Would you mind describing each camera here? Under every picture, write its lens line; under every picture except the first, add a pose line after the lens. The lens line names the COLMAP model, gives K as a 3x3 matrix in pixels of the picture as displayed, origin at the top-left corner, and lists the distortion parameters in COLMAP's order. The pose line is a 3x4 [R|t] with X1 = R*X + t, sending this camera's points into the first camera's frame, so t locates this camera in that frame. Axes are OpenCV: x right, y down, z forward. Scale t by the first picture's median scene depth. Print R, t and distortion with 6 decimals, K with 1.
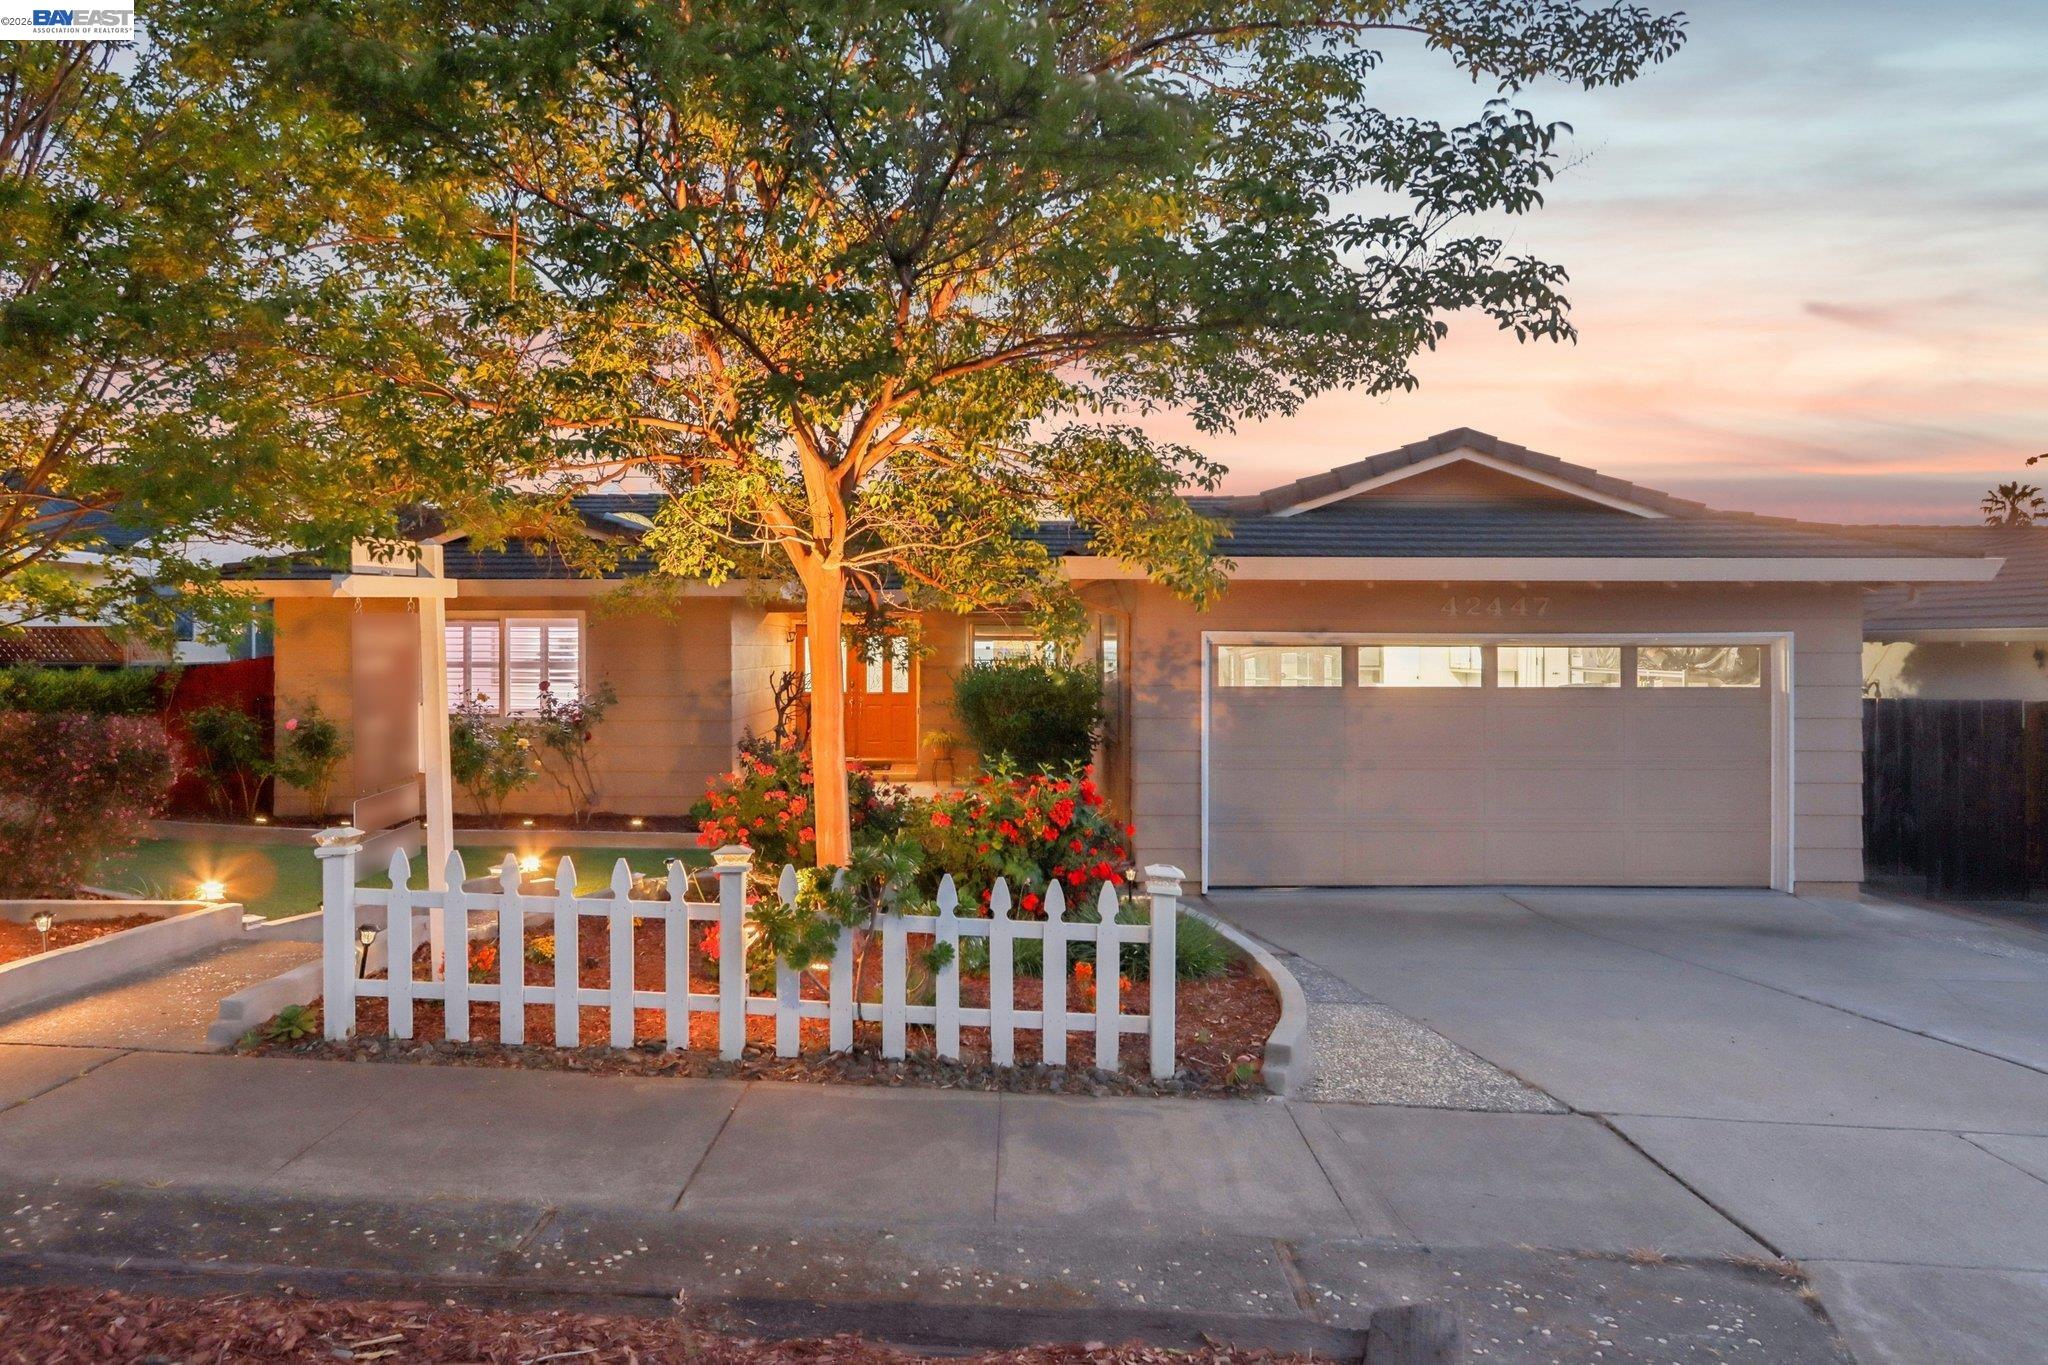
lens RADIAL K [[1328.5, 0, 1036.3], [0, 1328.5, 647.0], [0, 0, 1]] dist [0.004744, -0.014464]
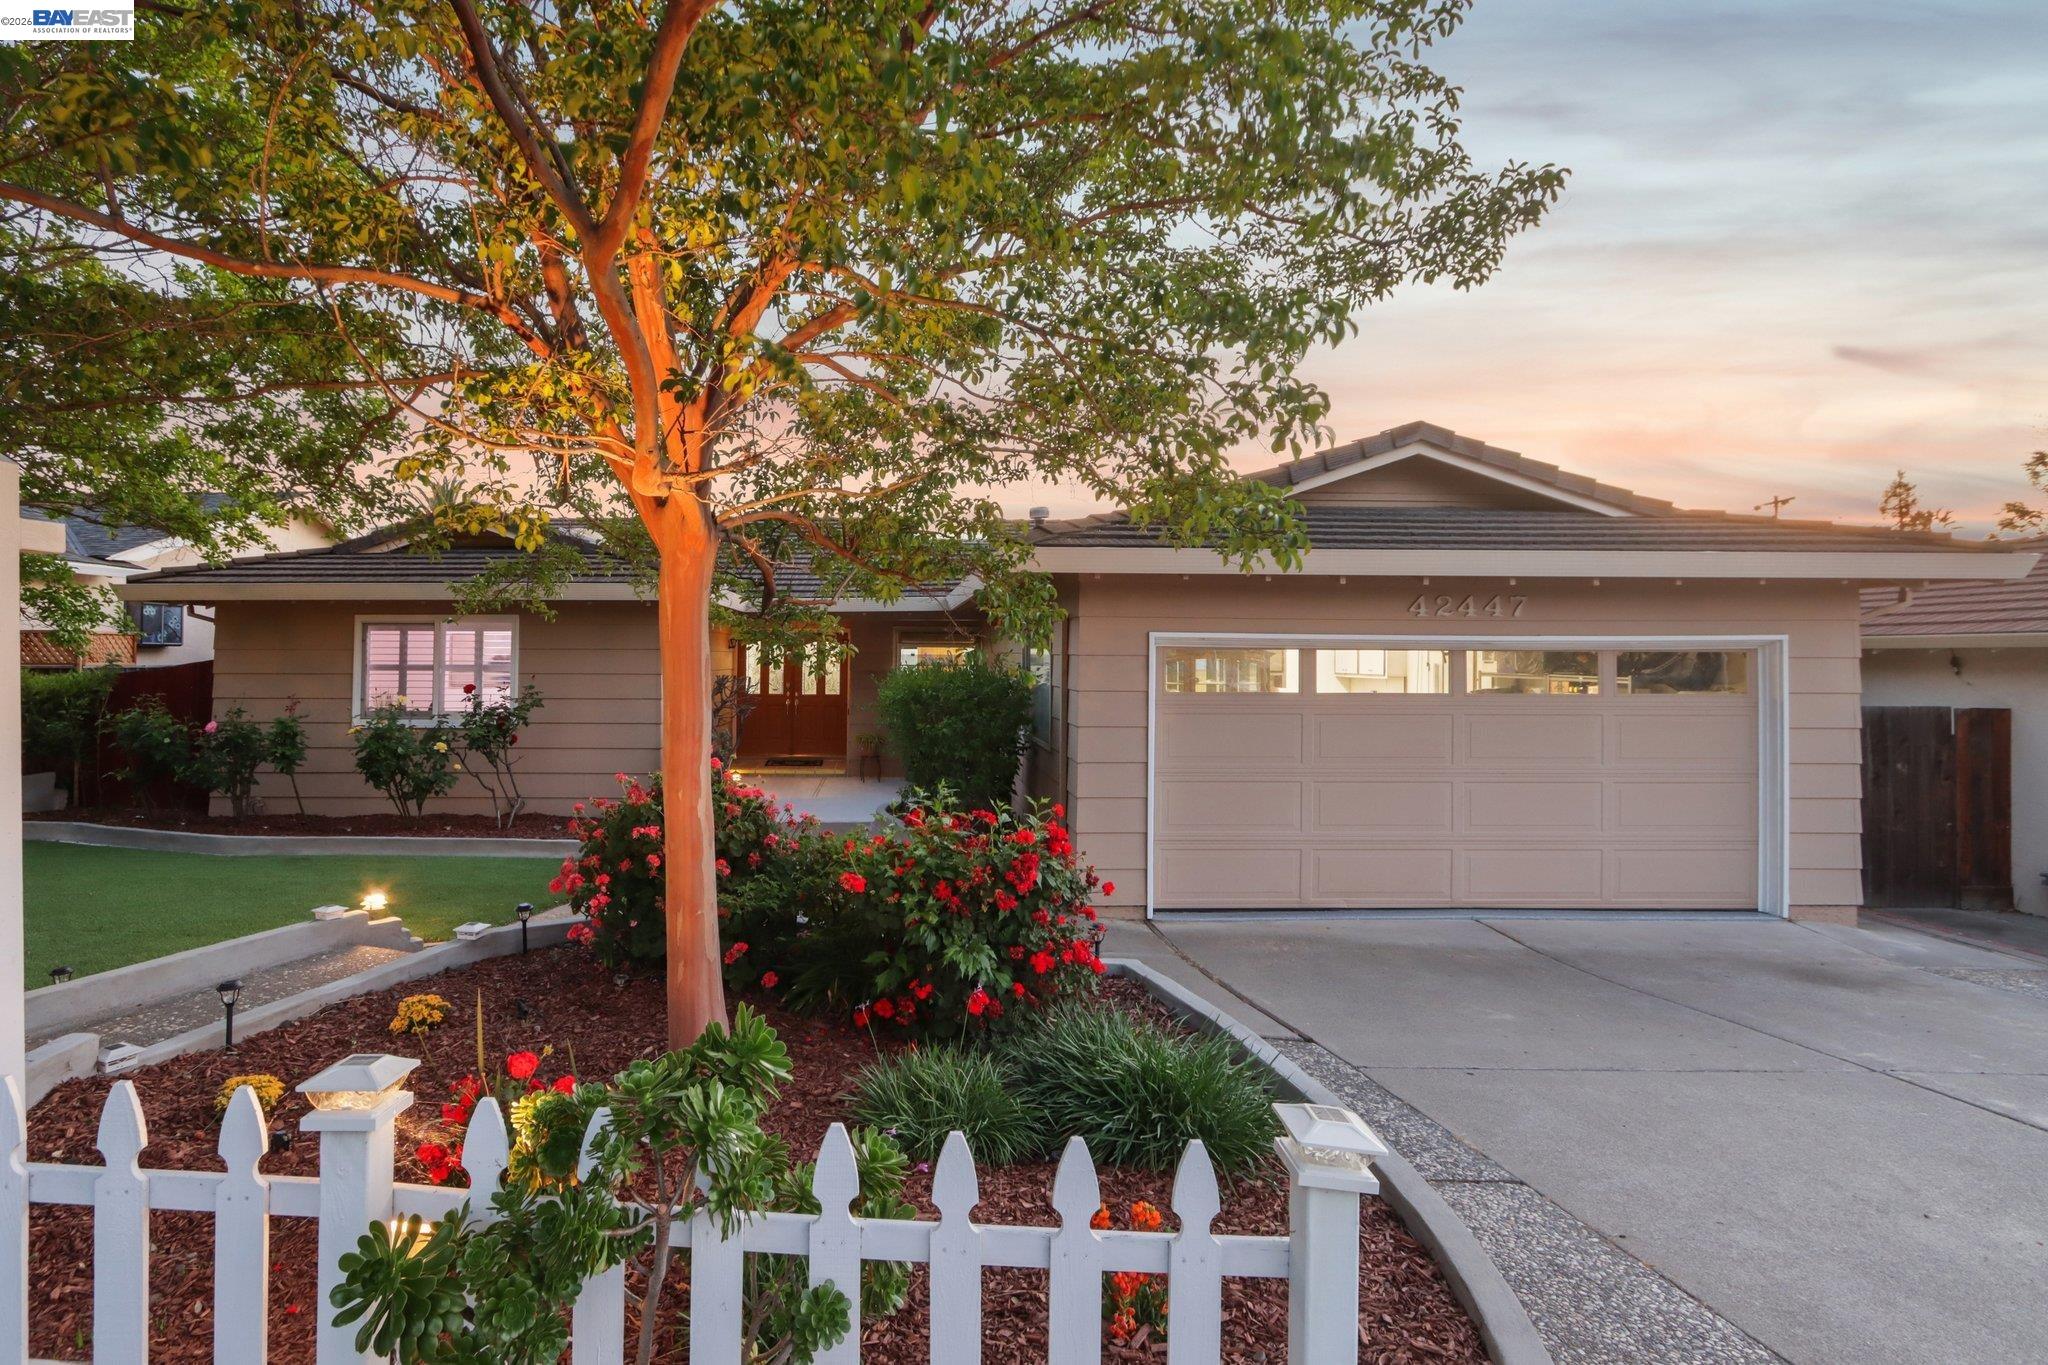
lens RADIAL K [[950.8, 0, 990.9], [0, 950.8, 651.4], [0, 0, 1]] dist [0.001336, 0.000241]
pose [[0.998825, 0.003753, 0.048307, -0.030250], [-0.003361, 0.999961, -0.008185, 0.013368], [-0.048336, 0.008013, 0.998799, 0.657281]]
